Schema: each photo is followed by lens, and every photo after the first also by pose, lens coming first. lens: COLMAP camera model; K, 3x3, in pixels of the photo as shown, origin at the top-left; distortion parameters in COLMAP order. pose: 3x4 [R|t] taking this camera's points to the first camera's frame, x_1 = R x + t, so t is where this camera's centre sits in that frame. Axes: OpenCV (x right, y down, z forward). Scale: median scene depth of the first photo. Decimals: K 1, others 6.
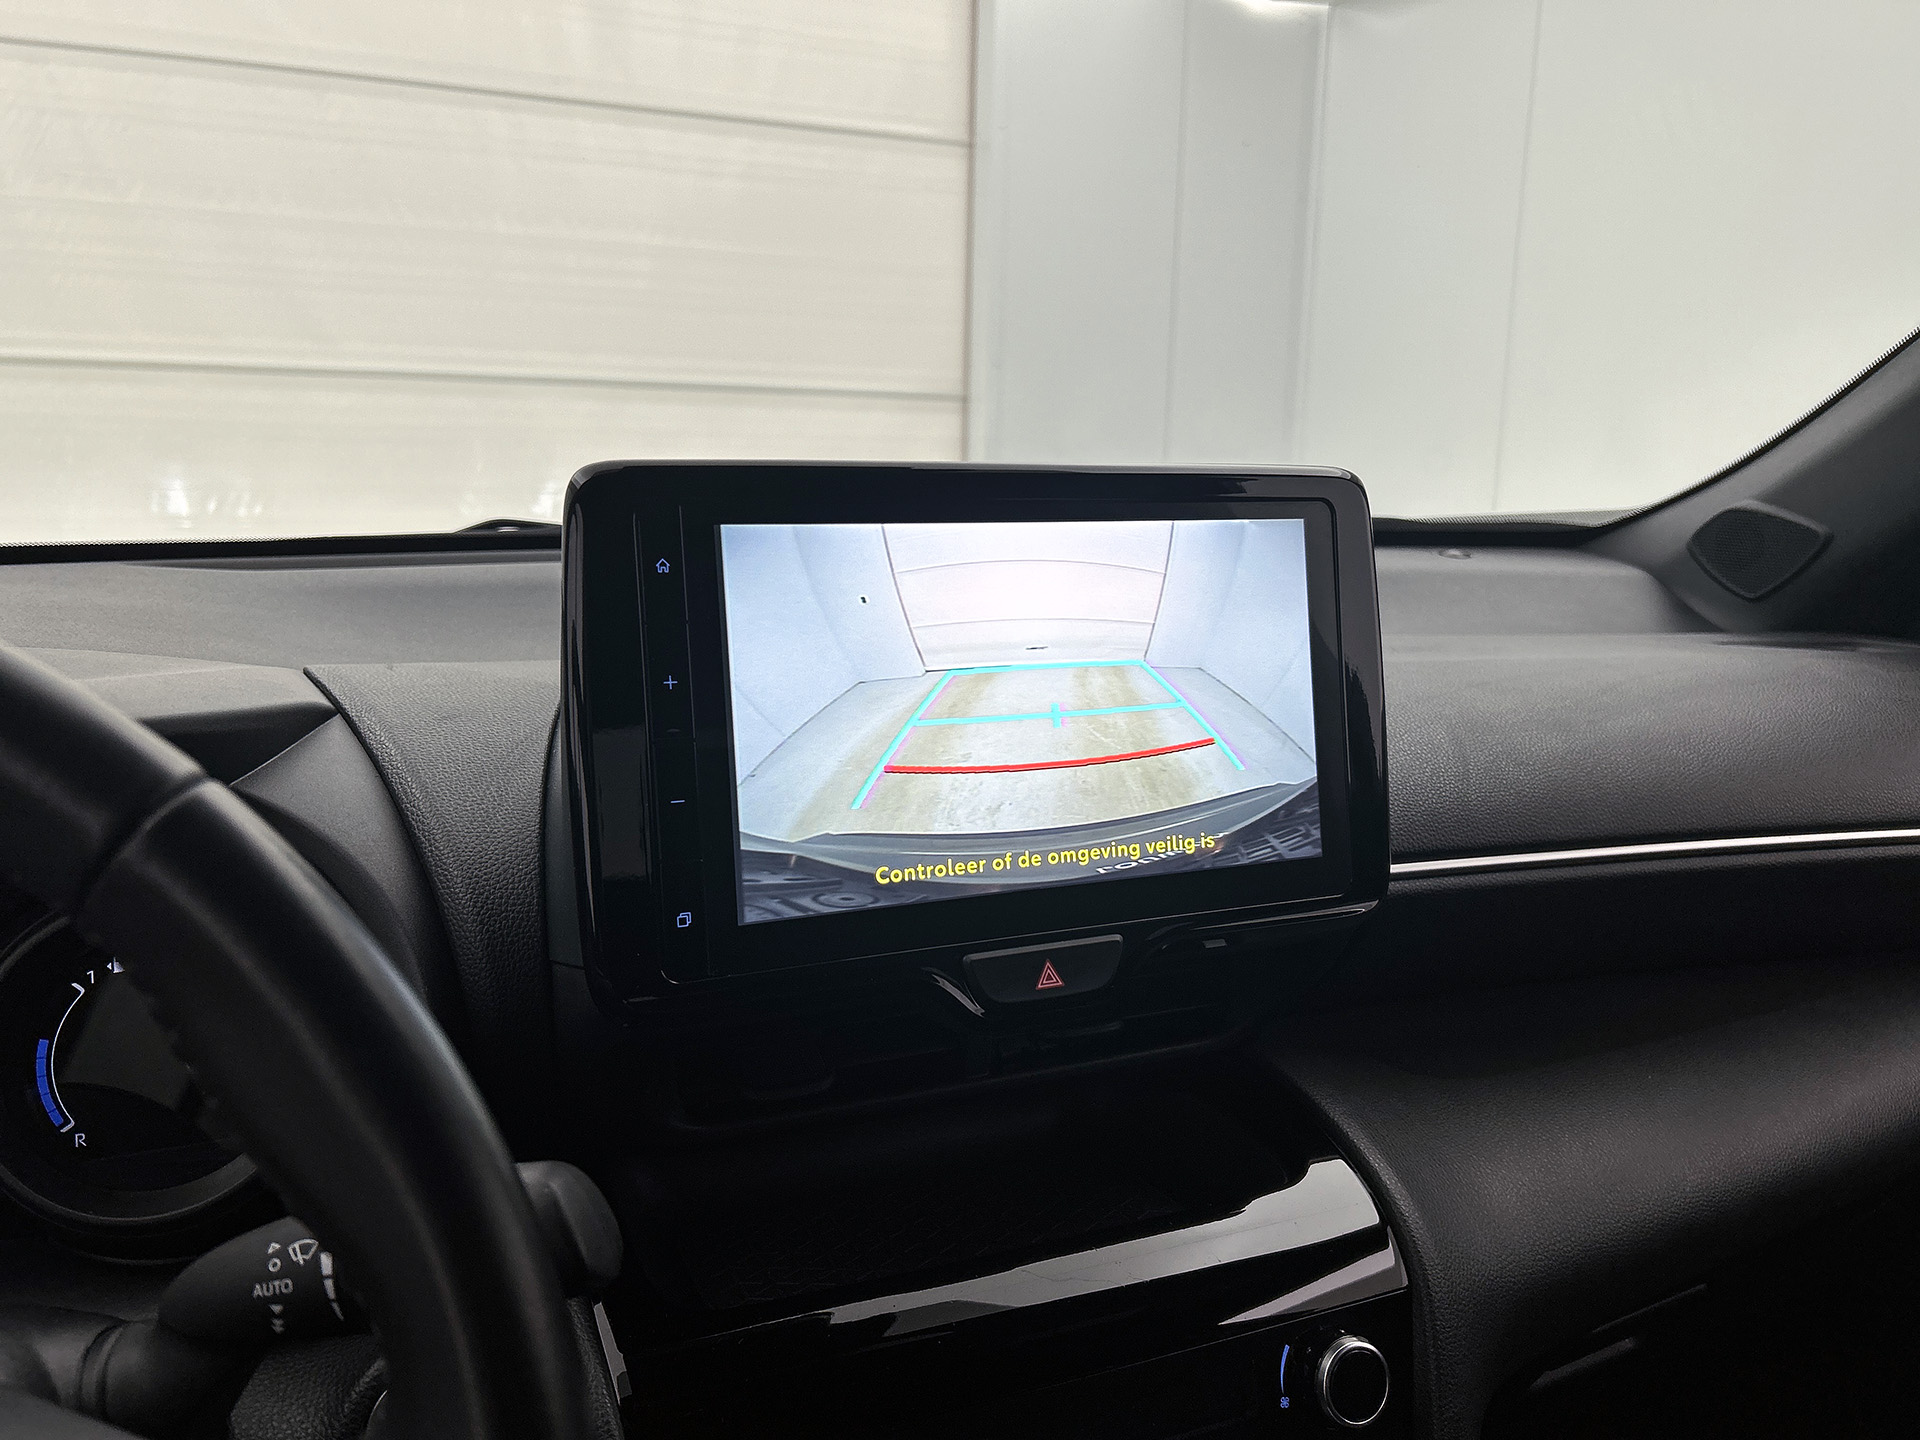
lens RADIAL K [[1464.2, 0, 956.6], [0, 1464.2, 720.6], [0, 0, 1]] dist [0.046236, -0.054751]
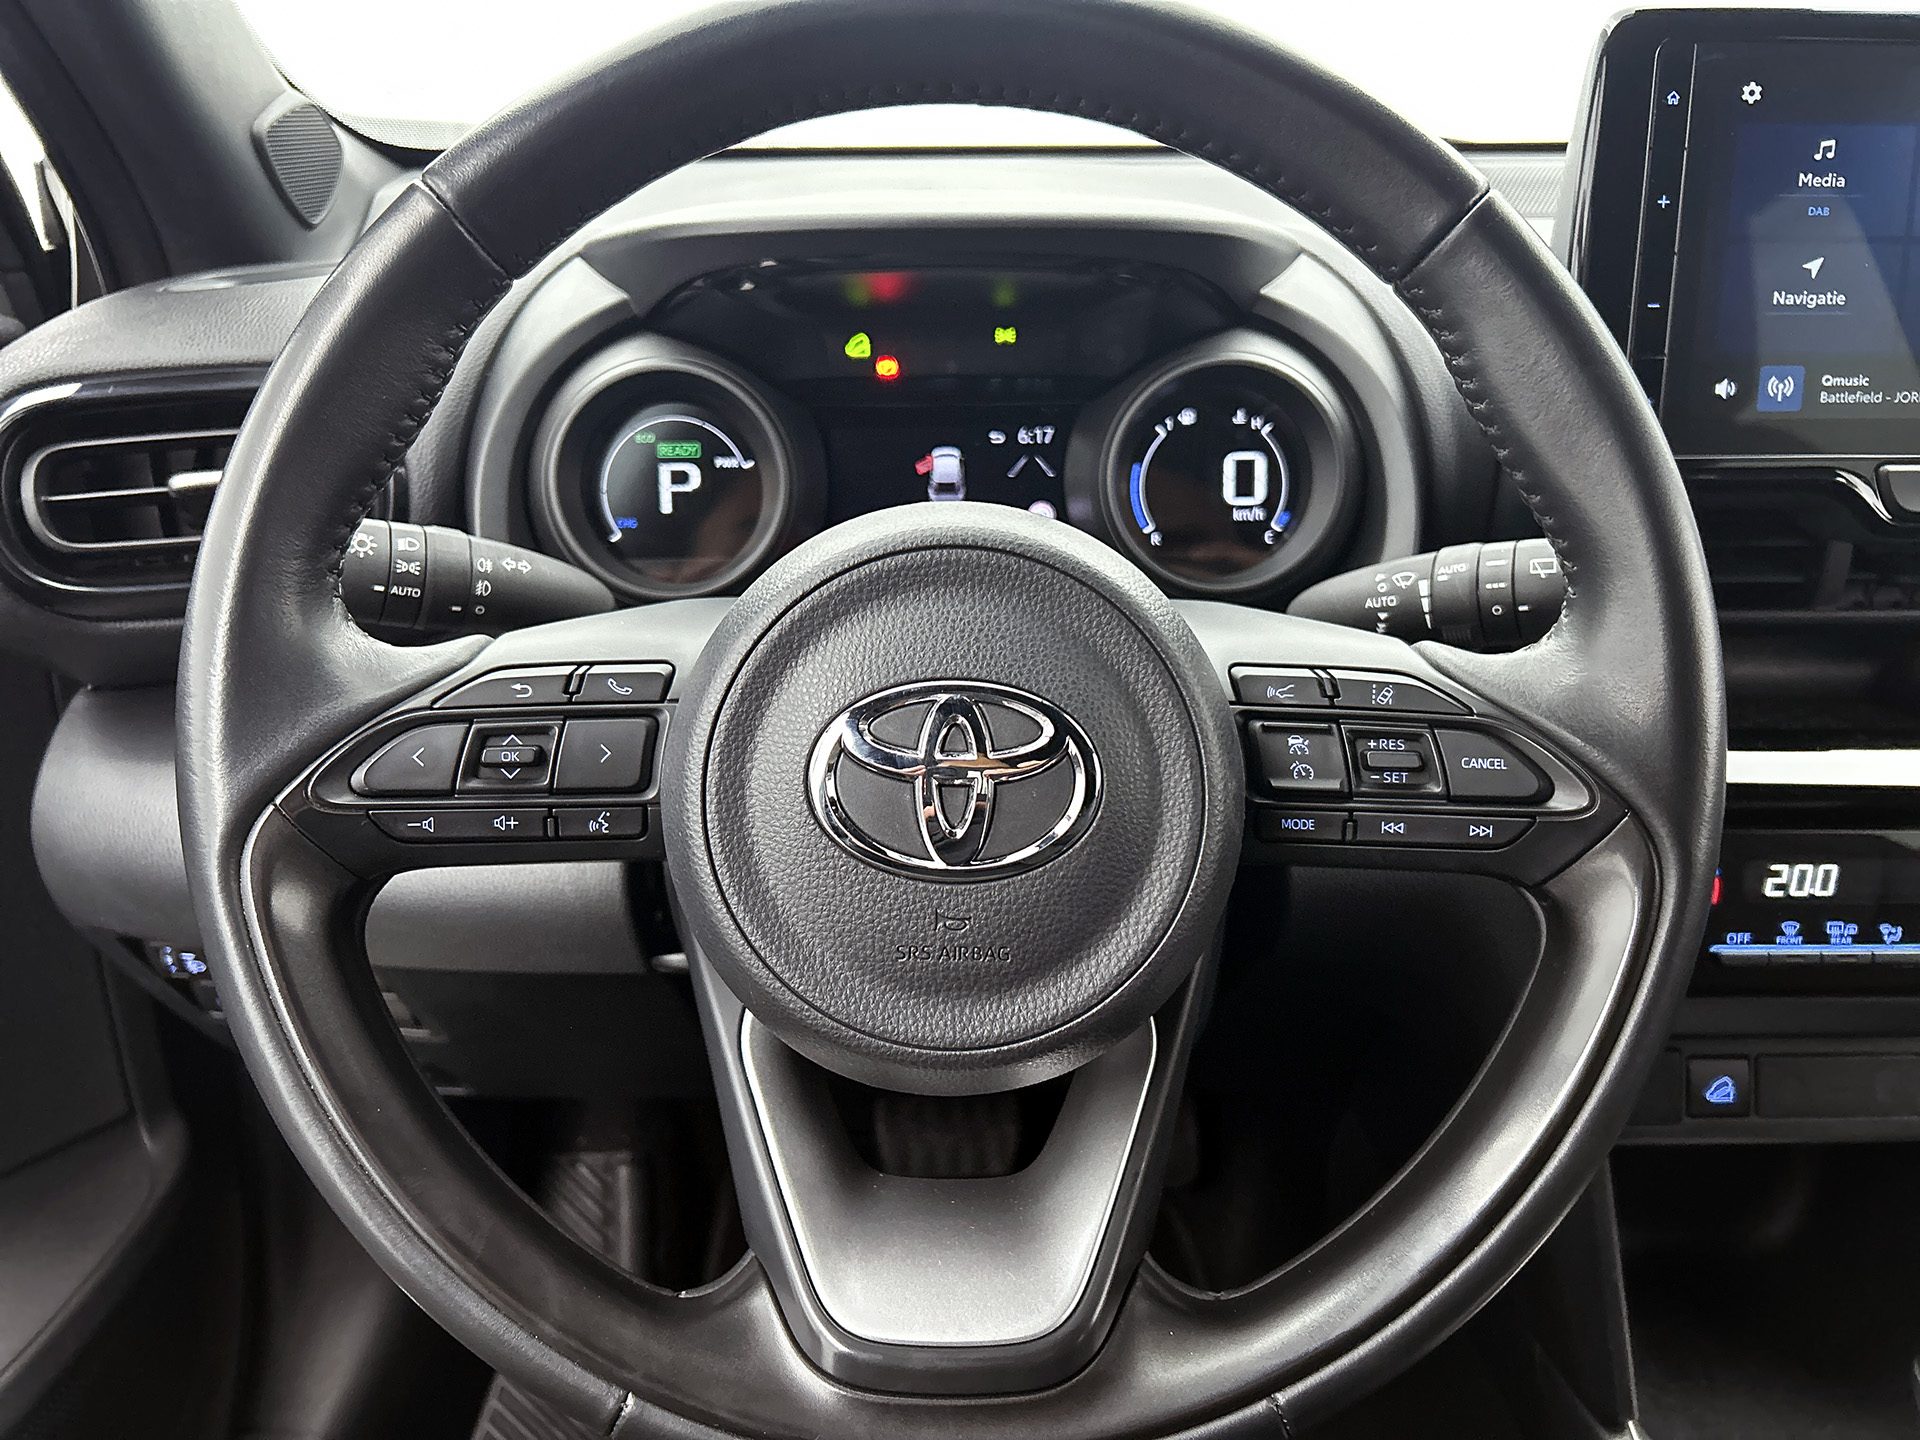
lens RADIAL K [[1464.2, 0, 946.7], [0, 1464.2, 708.1], [0, 0, 1]] dist [0.046236, -0.054751]
pose [[0.920373, 0.133486, -0.367553, -0.198901], [-0.056682, 0.975547, 0.212358, 0.129485], [0.386911, -0.174615, 0.905433, -0.324624]]
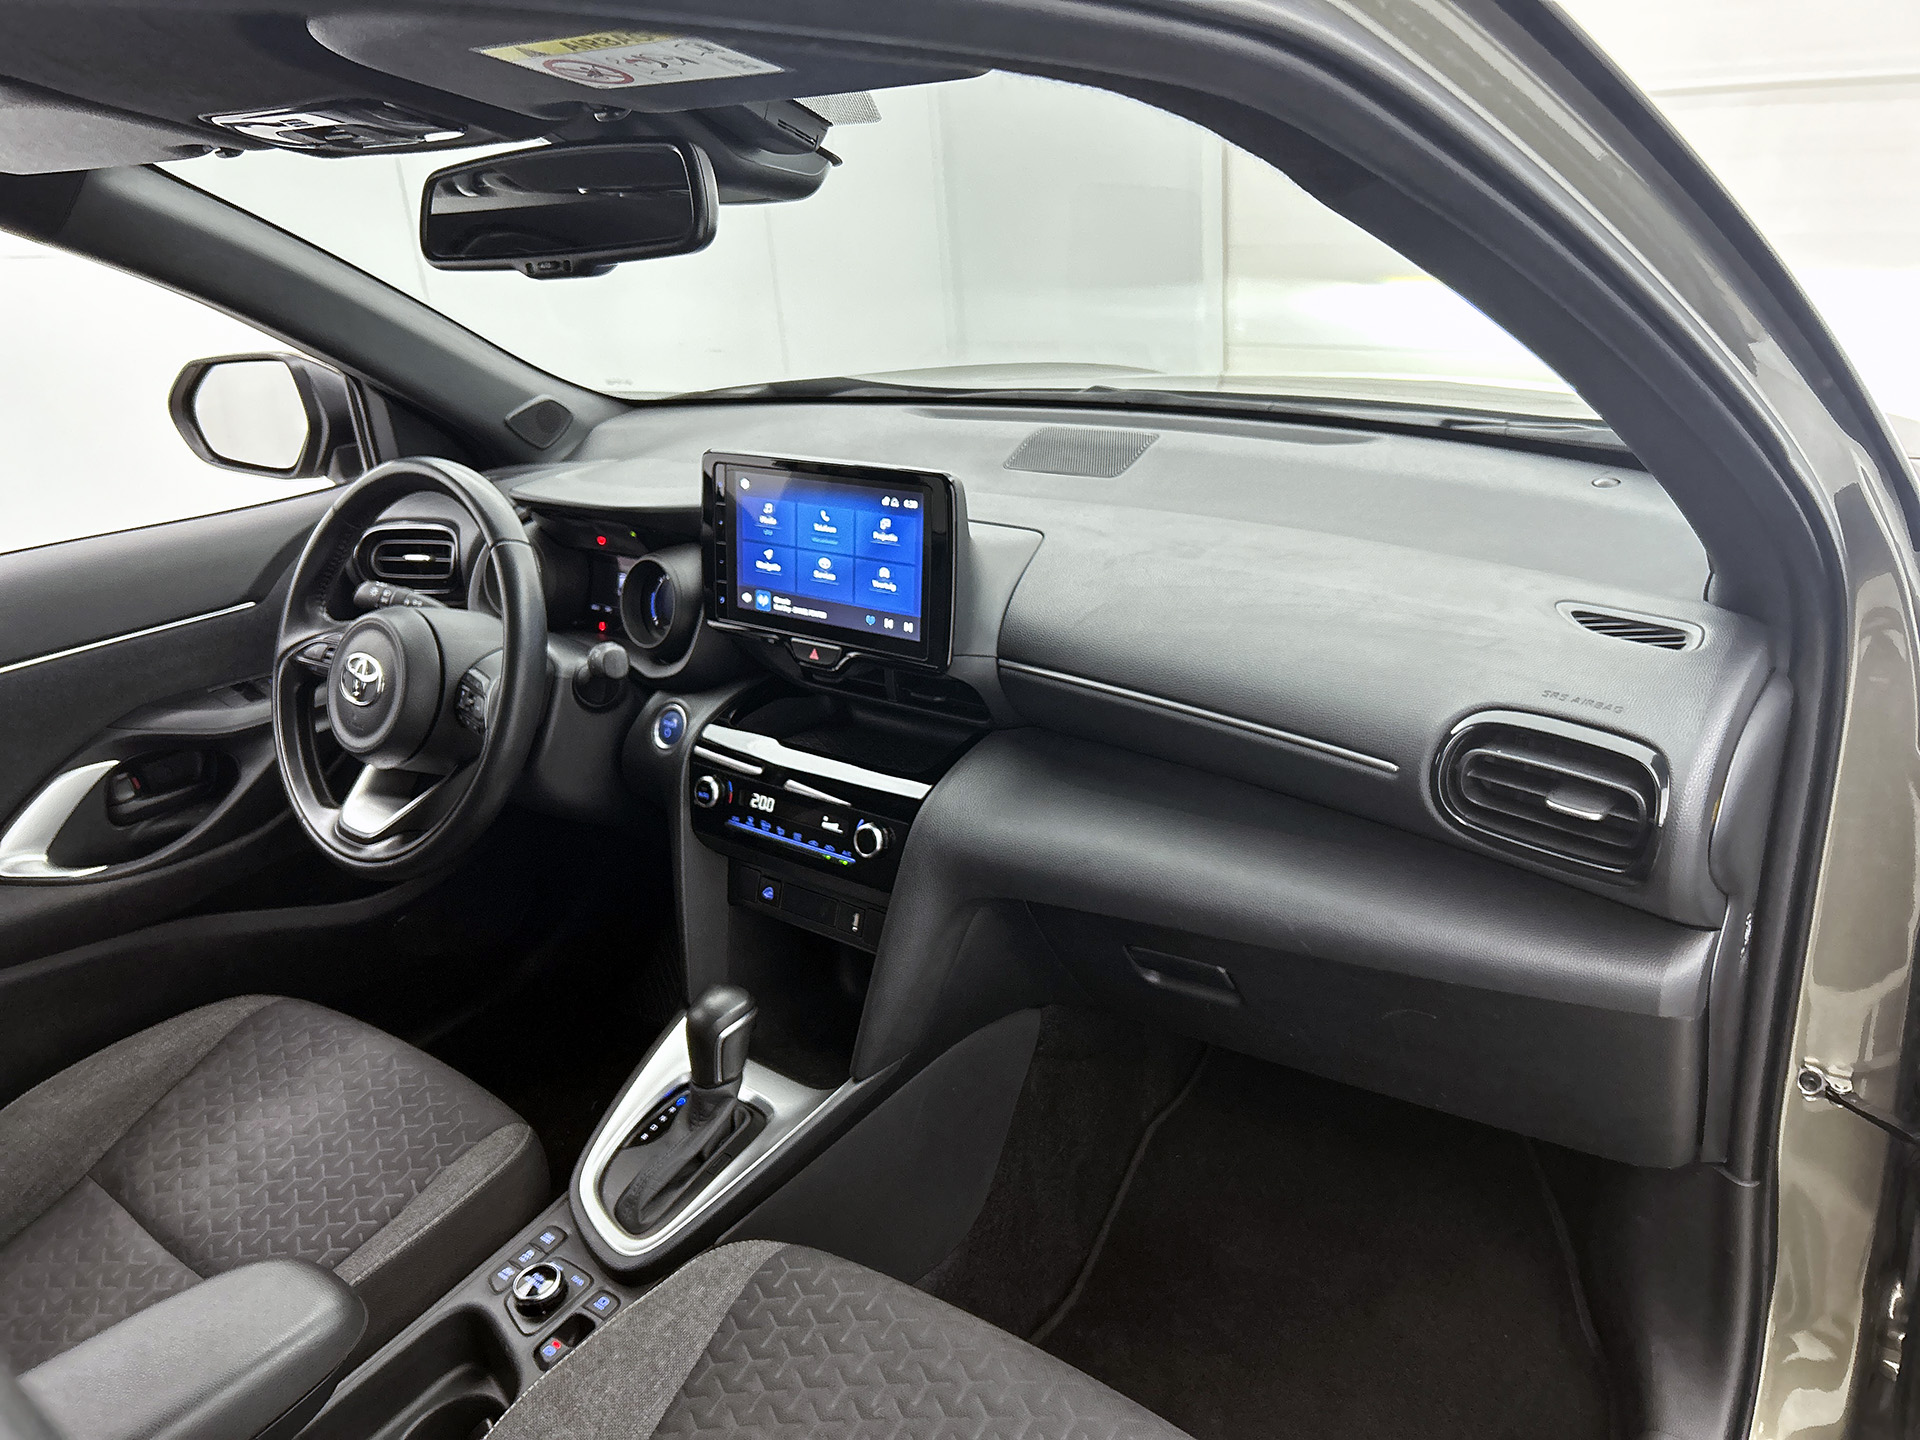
lens RADIAL K [[1464.2, 0, 959.5], [0, 1464.2, 716.6], [0, 0, 1]] dist [0.046236, -0.054751]
pose [[0.476197, 0.286236, -0.831448, 2.279962], [-0.078857, 0.955629, 0.283823, -0.462367], [0.875796, -0.069590, 0.477639, -0.042641]]
